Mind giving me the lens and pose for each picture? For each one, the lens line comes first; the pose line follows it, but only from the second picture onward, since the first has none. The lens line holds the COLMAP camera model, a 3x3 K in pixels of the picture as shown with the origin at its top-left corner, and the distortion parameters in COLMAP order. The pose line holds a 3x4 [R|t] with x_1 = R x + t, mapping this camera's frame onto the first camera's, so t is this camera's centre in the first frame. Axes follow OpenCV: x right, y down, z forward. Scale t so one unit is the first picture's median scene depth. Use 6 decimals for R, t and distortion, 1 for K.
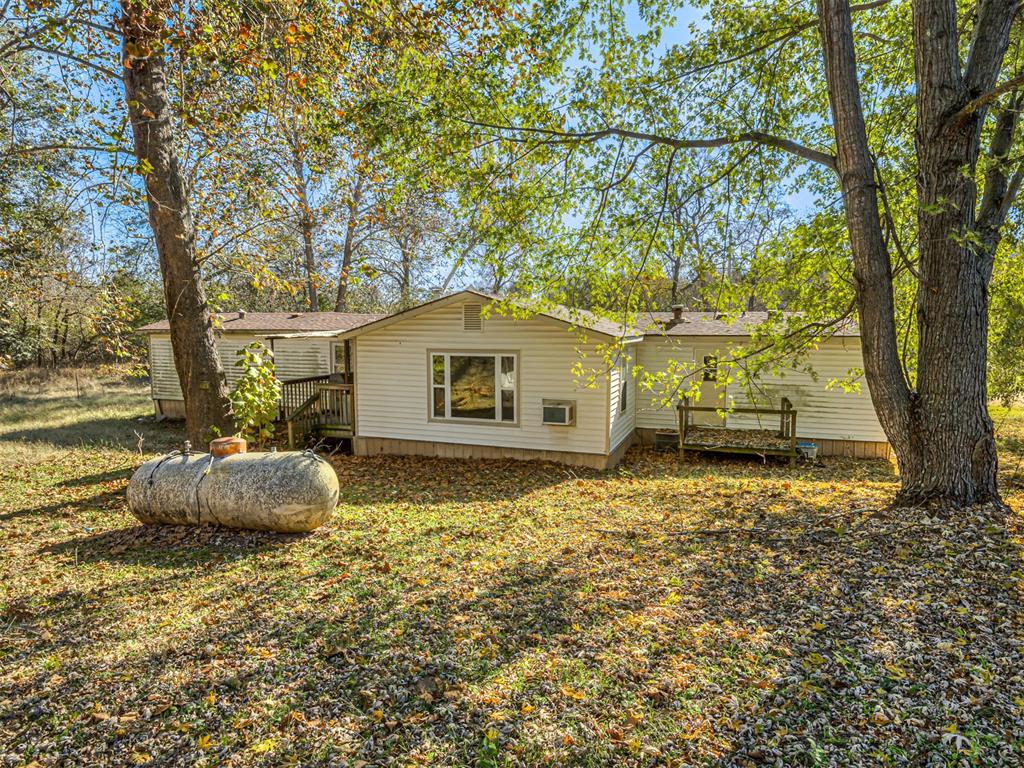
lens RADIAL K [[576.7, 0, 513.1], [0, 576.7, 383.5], [0, 0, 1]] dist [0.006772, 0.000715]
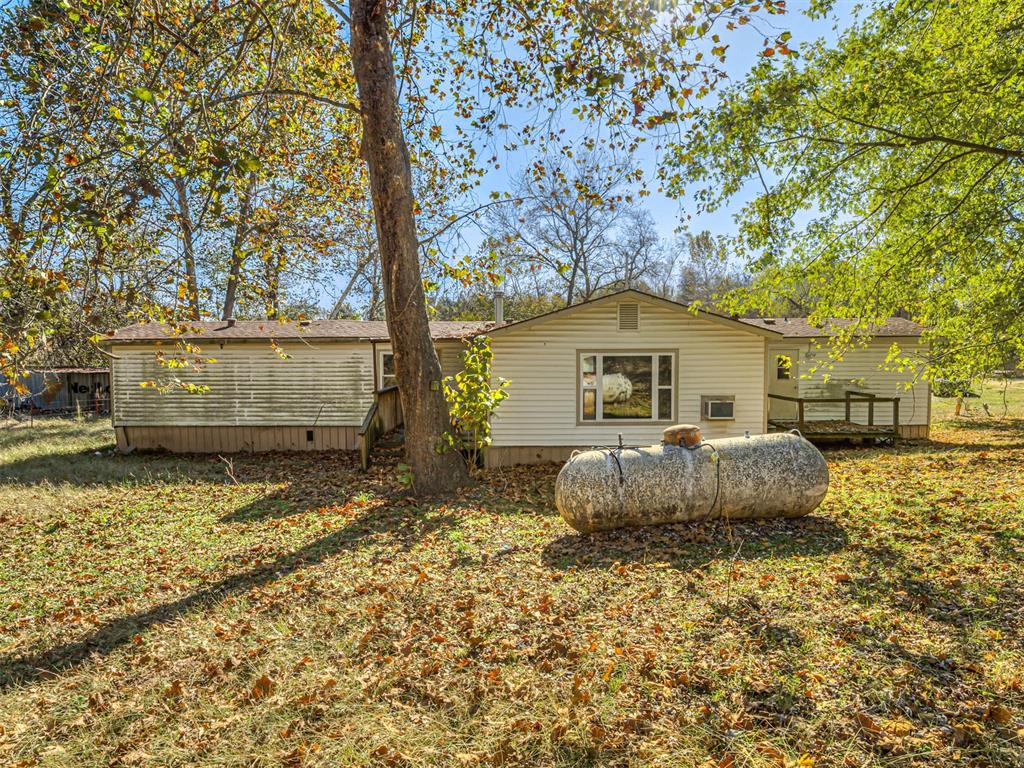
lens RADIAL K [[576.7, 0, 517.9], [0, 576.7, 385.8], [0, 0, 1]] dist [0.006772, 0.000715]
pose [[0.952793, -0.027155, 0.302403, -0.536680], [0.038194, 0.998800, -0.030651, 0.026146], [-0.301207, 0.040754, 0.952687, 0.109124]]
